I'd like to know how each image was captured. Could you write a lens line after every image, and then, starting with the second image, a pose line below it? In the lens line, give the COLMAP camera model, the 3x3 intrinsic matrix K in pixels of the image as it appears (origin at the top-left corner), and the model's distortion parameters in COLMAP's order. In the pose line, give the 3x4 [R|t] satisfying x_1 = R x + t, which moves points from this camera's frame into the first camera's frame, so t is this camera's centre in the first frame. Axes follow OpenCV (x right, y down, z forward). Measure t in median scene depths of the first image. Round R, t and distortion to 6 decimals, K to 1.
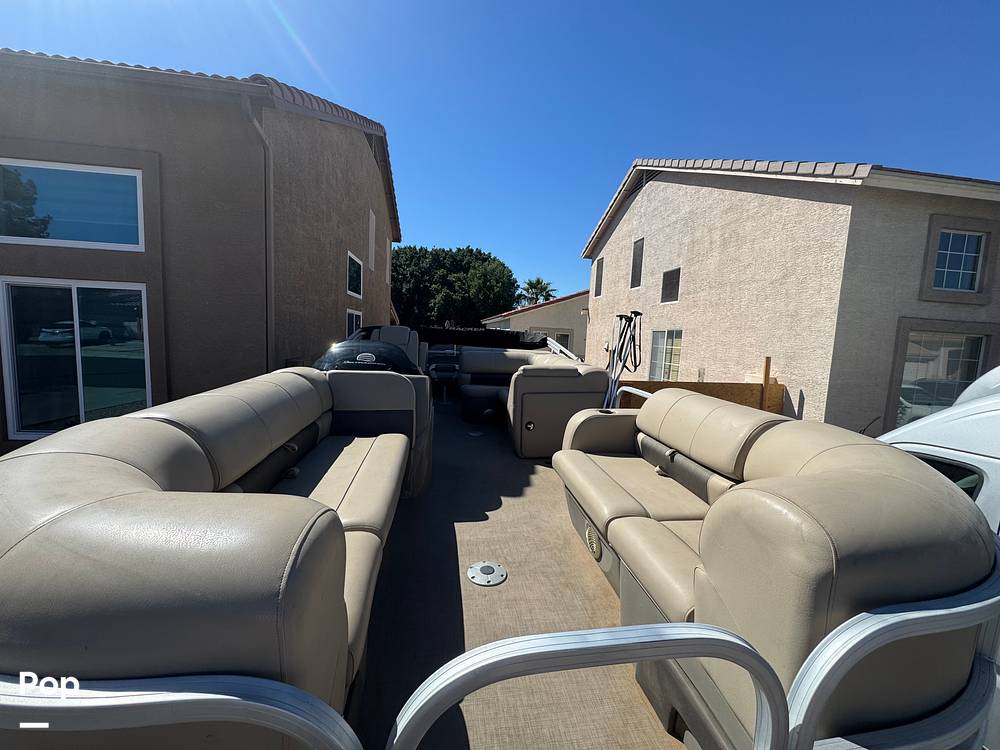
lens RADIAL K [[401.1, 0, 498.4], [0, 401.1, 371.7], [0, 0, 1]] dist [-0.002111, 0.000020]
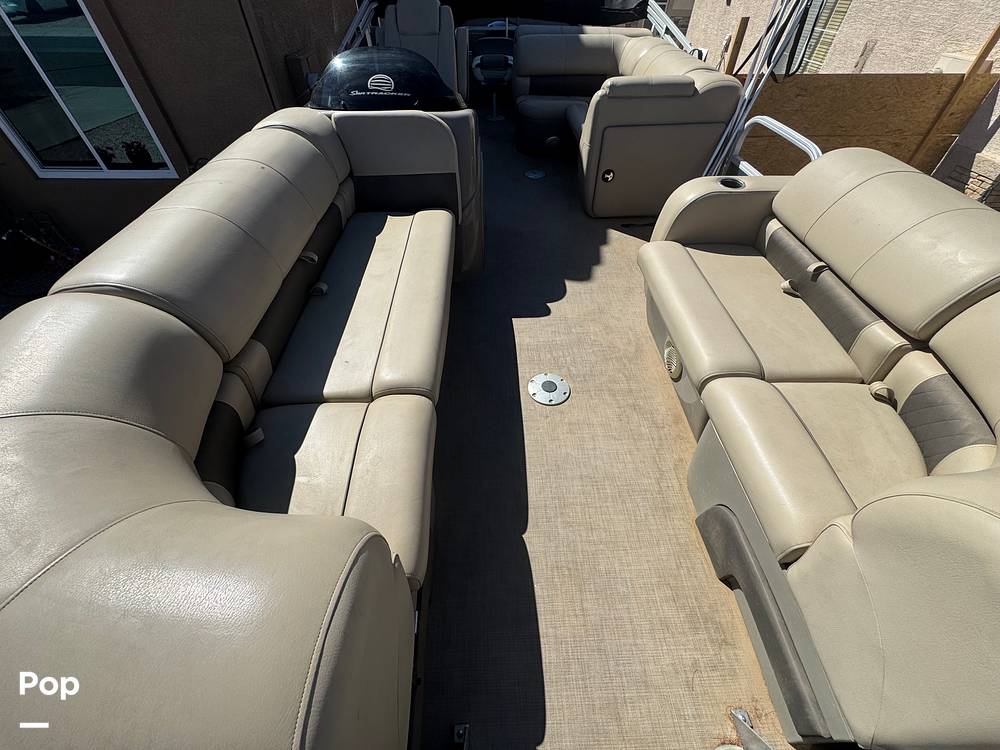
lens RADIAL K [[401.1, 0, 498.4], [0, 401.1, 371.7], [0, 0, 1]] dist [-0.002111, 0.000020]
pose [[0.992282, 0.055807, -0.110733, -0.014428], [0.028221, 0.767930, 0.639912, -0.044393], [0.120747, -0.638098, 0.760428, 0.096992]]
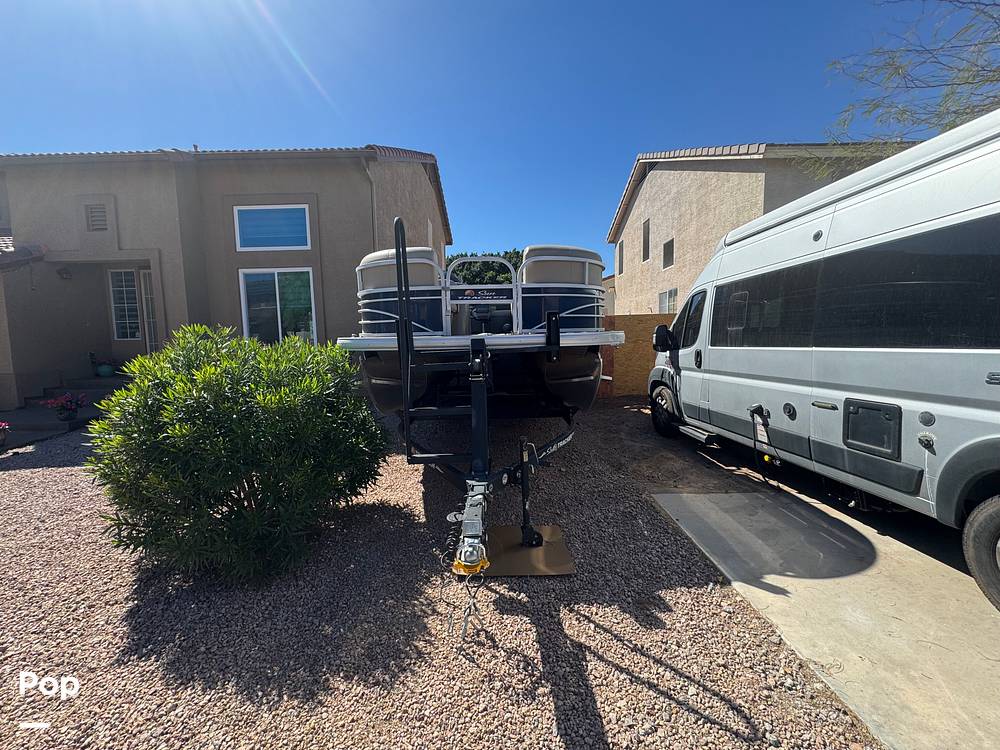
lens RADIAL K [[401.1, 0, 498.4], [0, 401.1, 371.7], [0, 0, 1]] dist [-0.002111, 0.000020]
pose [[0.988127, -0.054605, -0.143608, 0.139949], [0.052407, 0.998444, -0.019045, 0.264089], [0.144424, 0.011293, 0.989451, -0.525465]]
